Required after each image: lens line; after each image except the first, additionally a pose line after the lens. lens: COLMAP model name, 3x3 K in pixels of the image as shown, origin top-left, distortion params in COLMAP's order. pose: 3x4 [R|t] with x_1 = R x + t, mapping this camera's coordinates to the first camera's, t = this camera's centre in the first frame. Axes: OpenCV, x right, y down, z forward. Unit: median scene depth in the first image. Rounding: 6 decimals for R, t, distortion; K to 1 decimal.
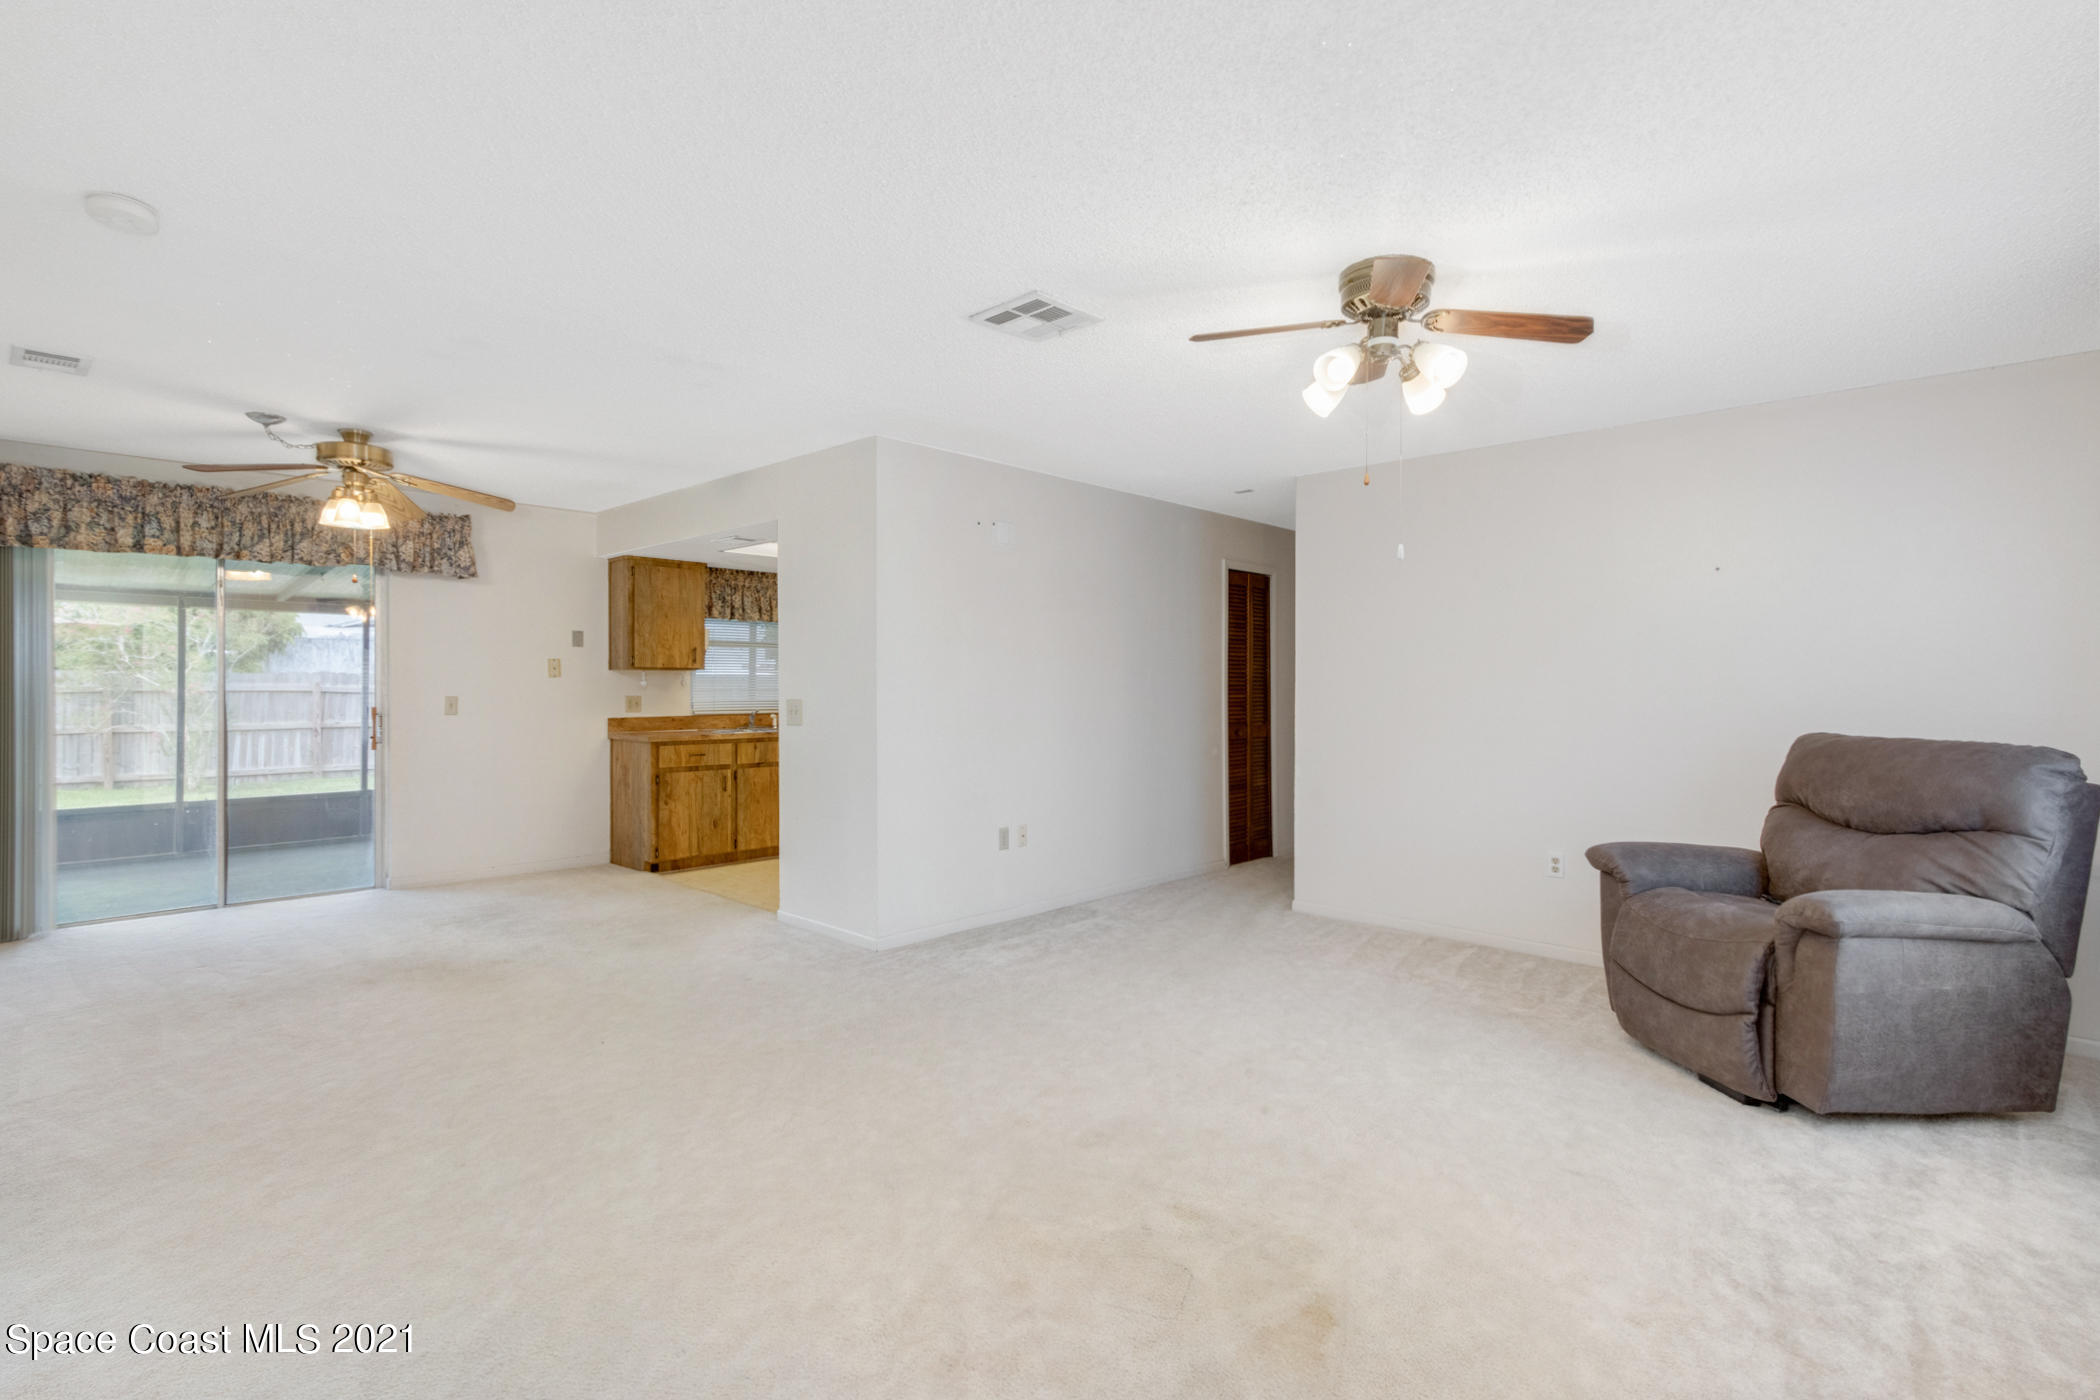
lens RADIAL K [[971.9, 0, 1033.0], [0, 971.9, 704.0], [0, 0, 1]] dist [0.007971, -0.000355]
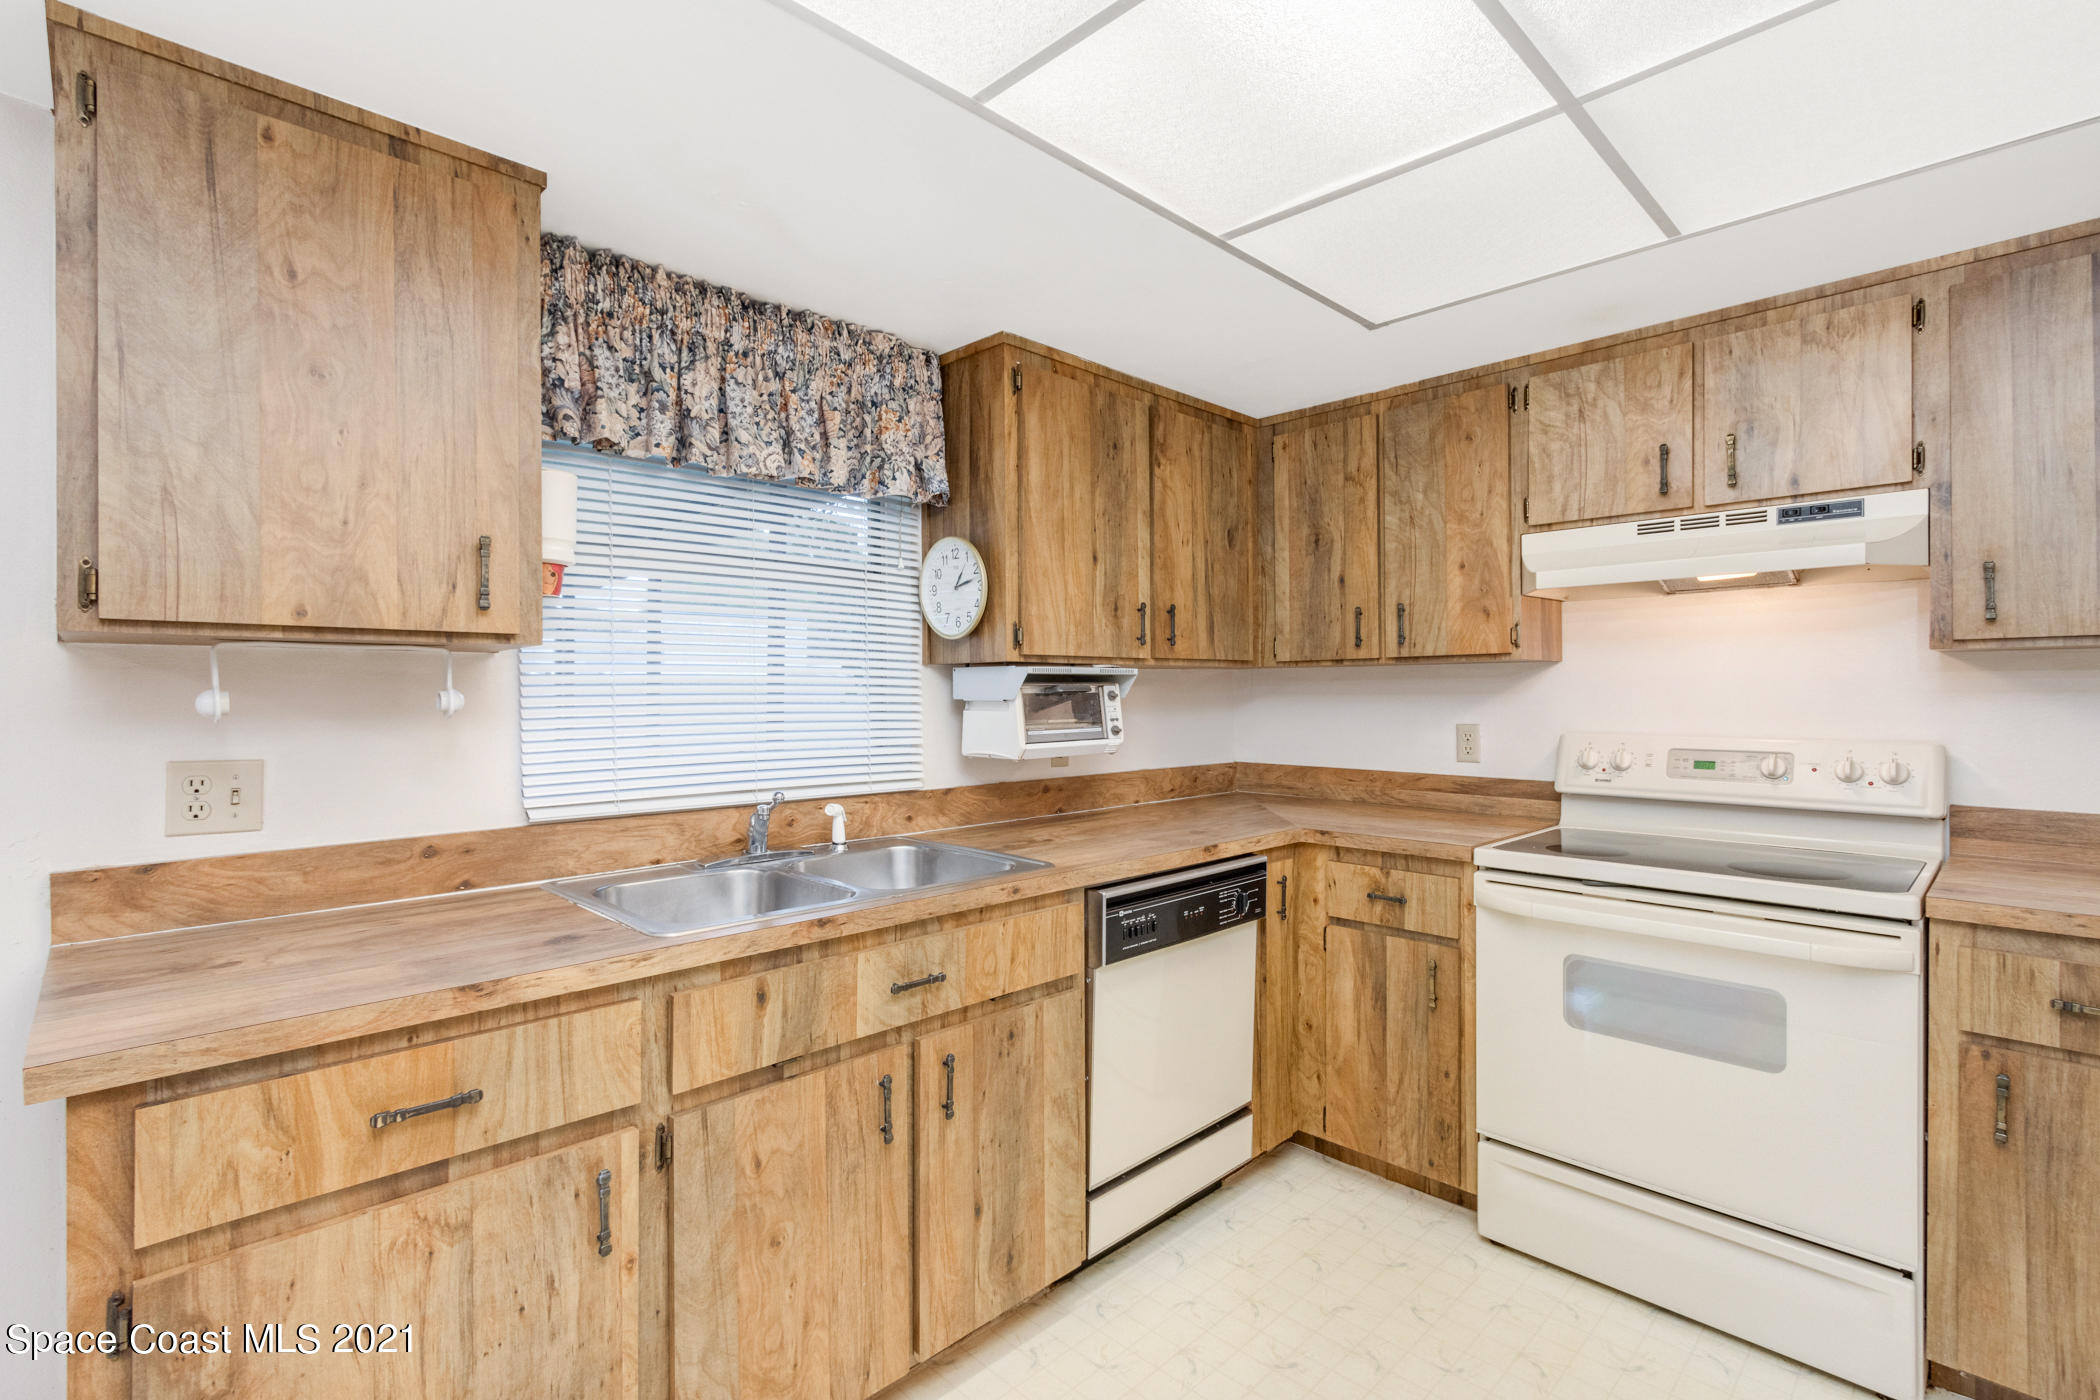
lens RADIAL K [[971.9, 0, 1033.4], [0, 971.9, 694.2], [0, 0, 1]] dist [0.007971, -0.000355]
pose [[0.999787, -0.003486, -0.020341, -0.229438], [0.003212, 0.999904, -0.013507, -0.020626], [0.020387, 0.013439, 0.999702, 0.816896]]
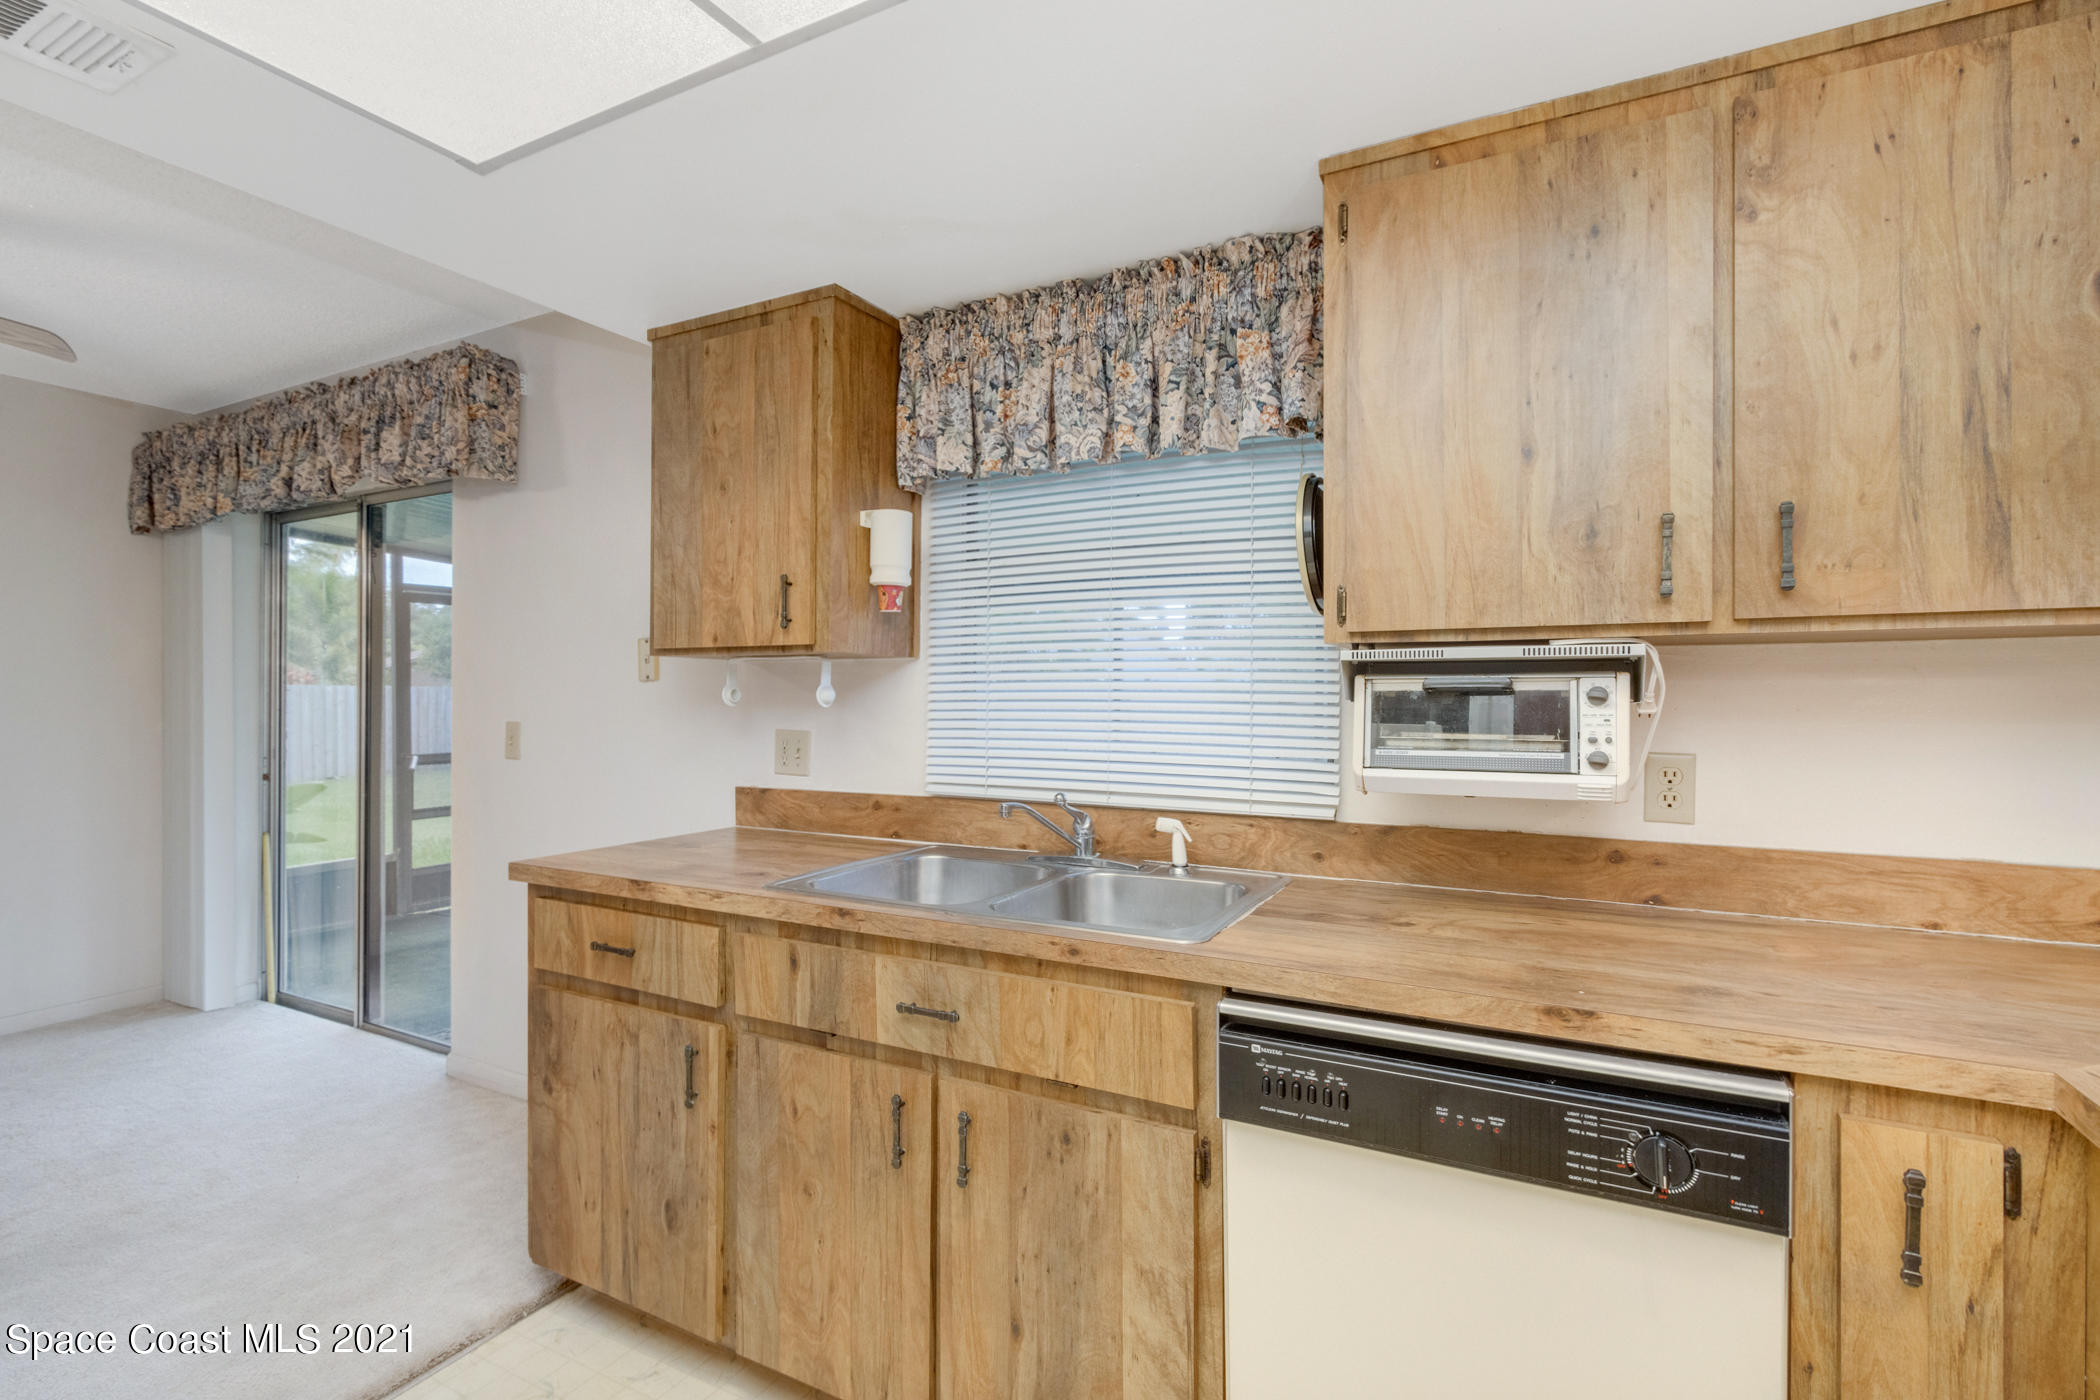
lens RADIAL K [[971.9, 0, 1055.7], [0, 971.9, 704.3], [0, 0, 1]] dist [0.007971, -0.000355]
pose [[0.287205, 0.008360, -0.957833, -0.037584], [-0.018376, 0.999826, 0.003217, -0.021939], [0.957693, 0.016677, 0.287309, 1.034873]]
